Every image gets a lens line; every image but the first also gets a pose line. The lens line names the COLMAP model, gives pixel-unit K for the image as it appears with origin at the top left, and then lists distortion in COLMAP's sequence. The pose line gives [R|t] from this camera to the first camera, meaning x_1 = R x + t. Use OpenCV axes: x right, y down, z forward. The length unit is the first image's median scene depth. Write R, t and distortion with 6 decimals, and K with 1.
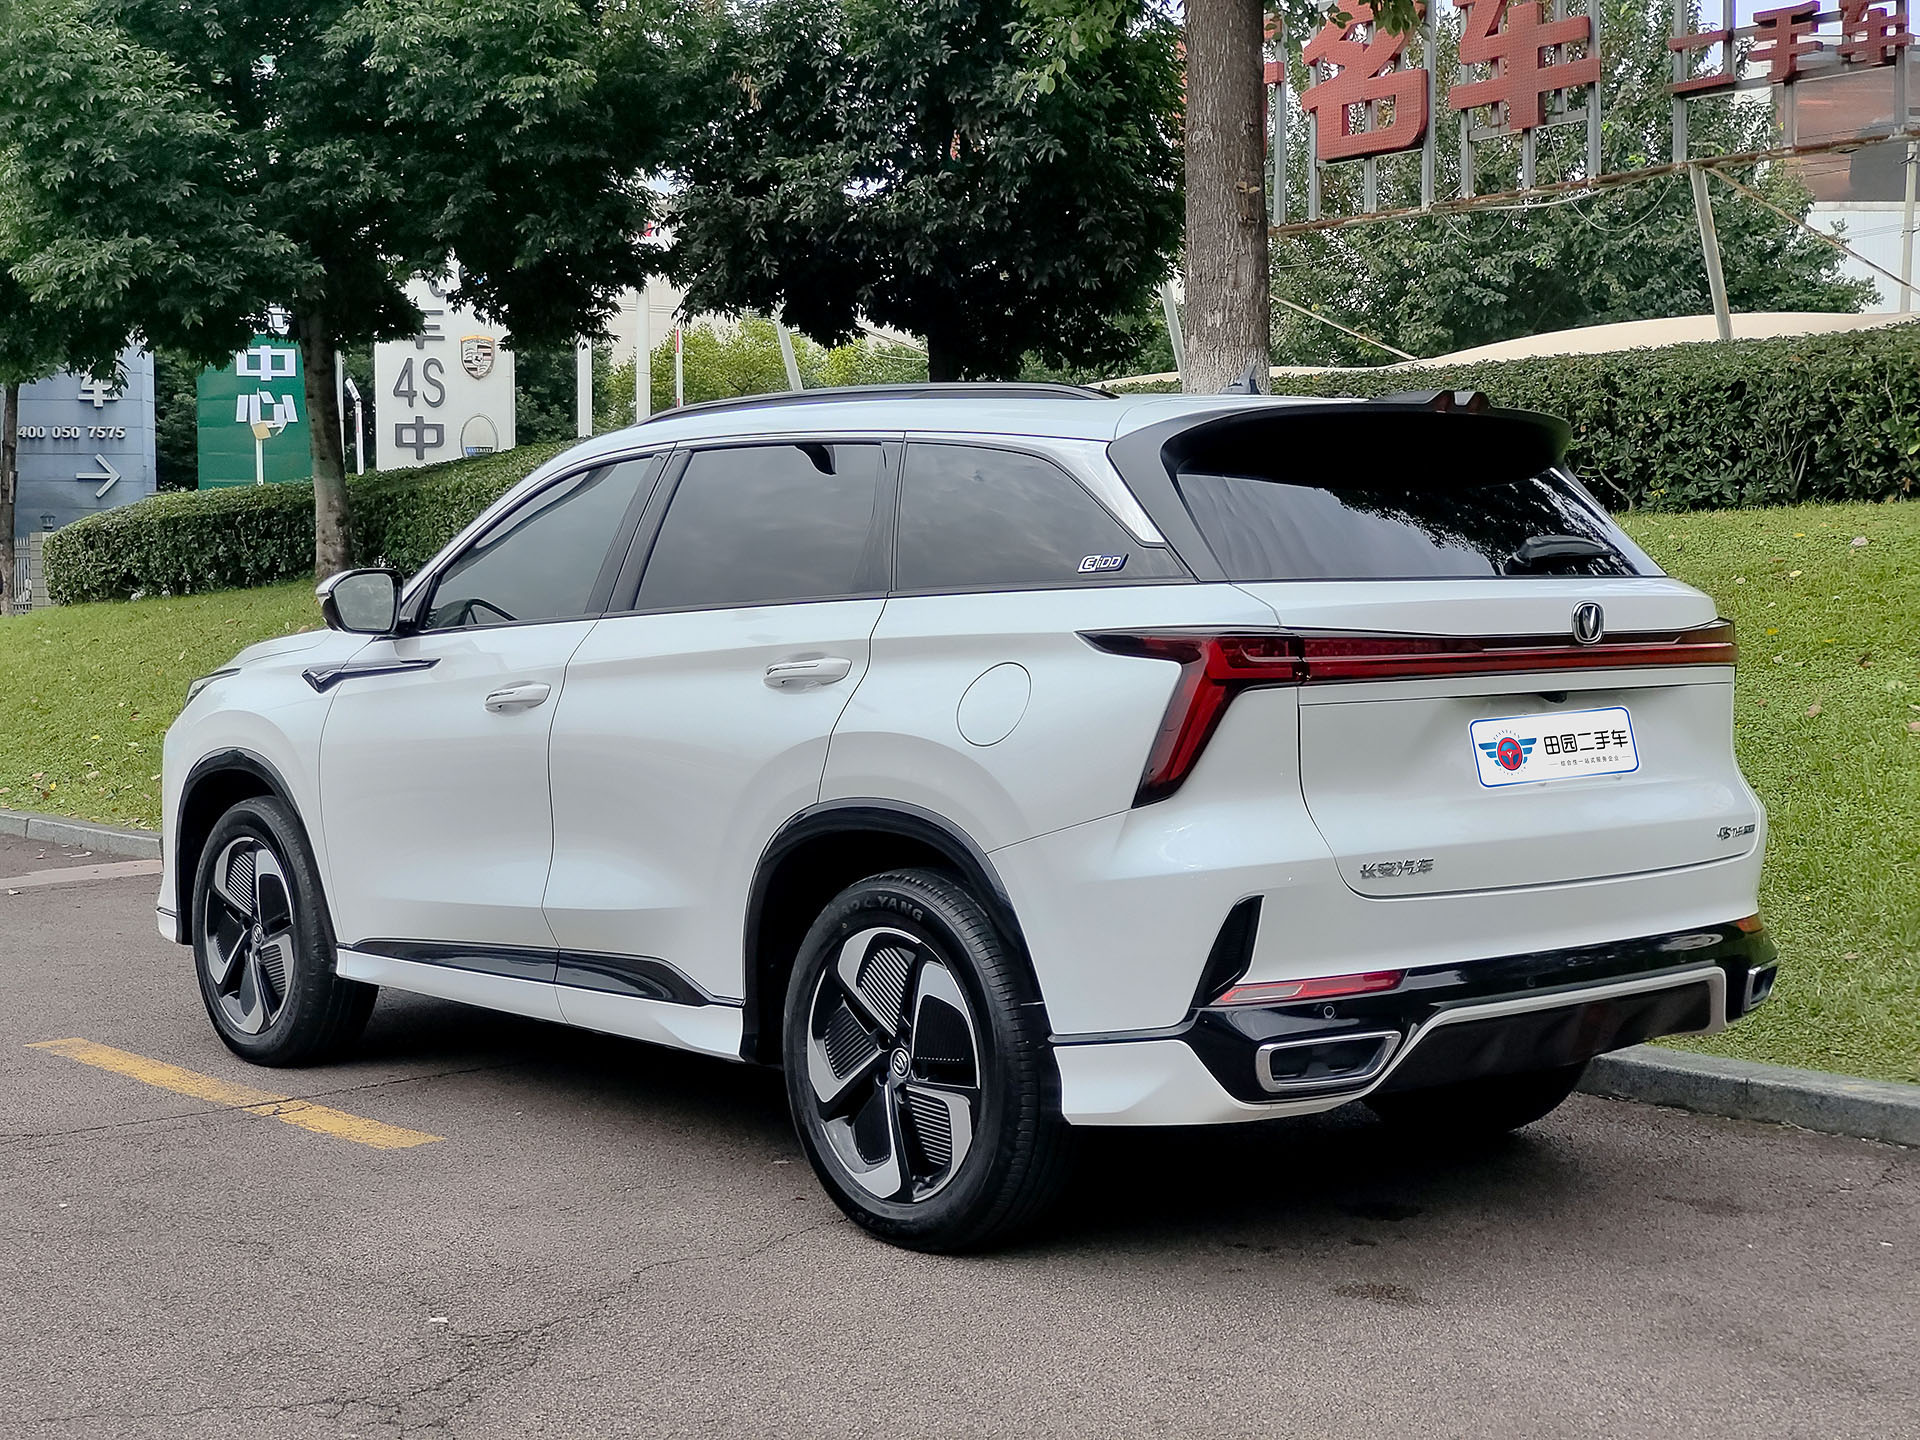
lens RADIAL K [[2676.4, 0, 960.0], [0, 2676.4, 720.0], [0, 0, 1]] dist [0.191282, -0.063373]
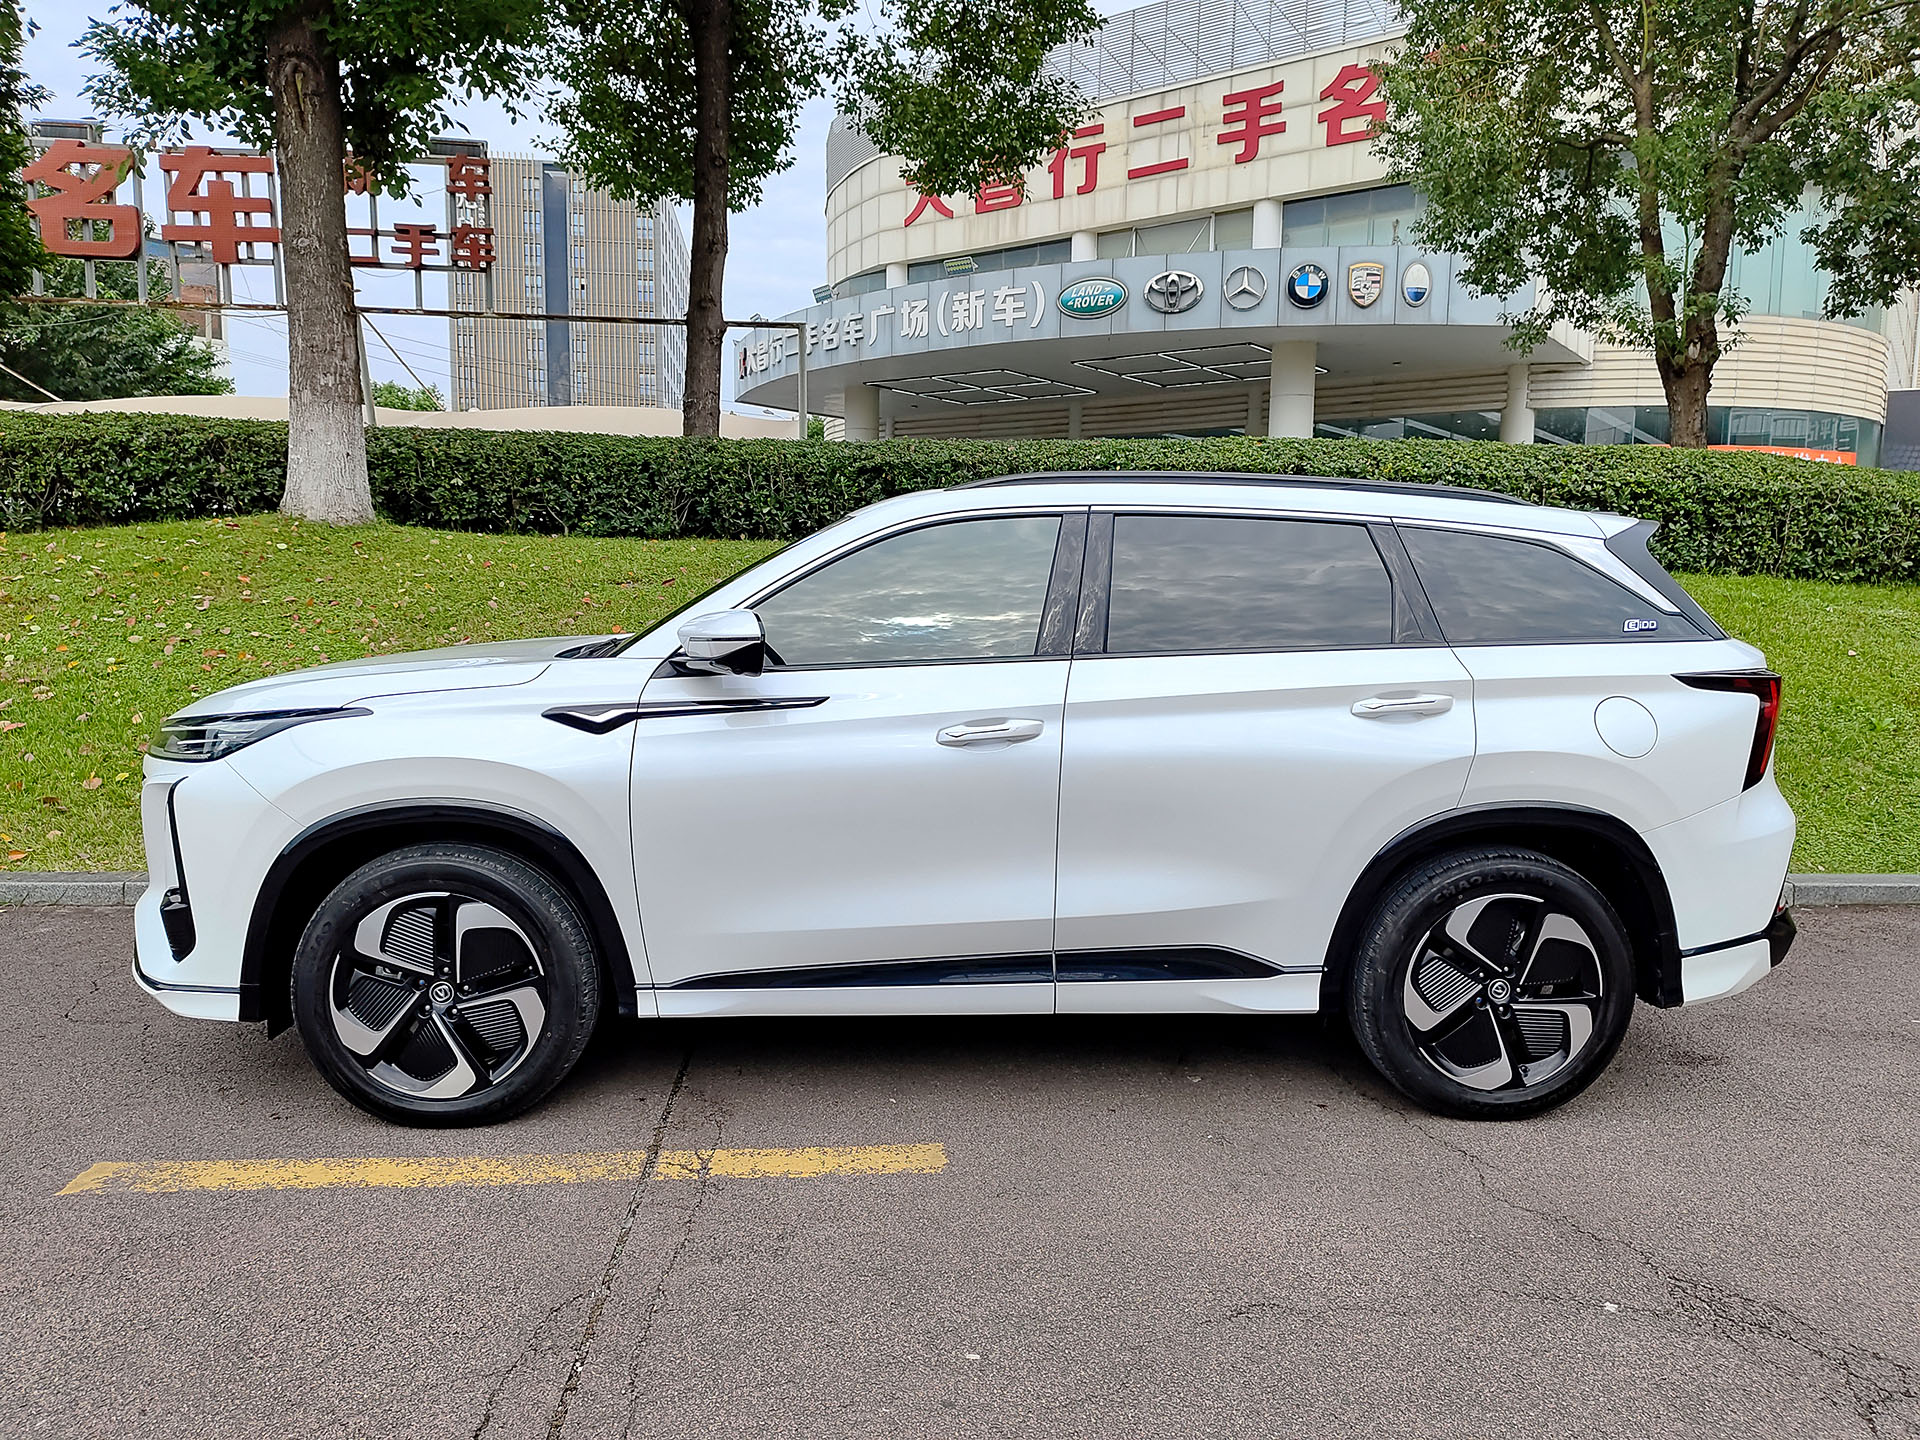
lens RADIAL K [[1380.4, 0, 960.0], [0, 1380.4, 720.0], [0, 0, 1]] dist [0.045446, -0.076001]
pose [[0.590882, -0.072805, 0.803466, -0.539098], [0.016251, 0.996792, 0.078372, -0.050003], [-0.806594, -0.033252, 0.590169, 0.585963]]
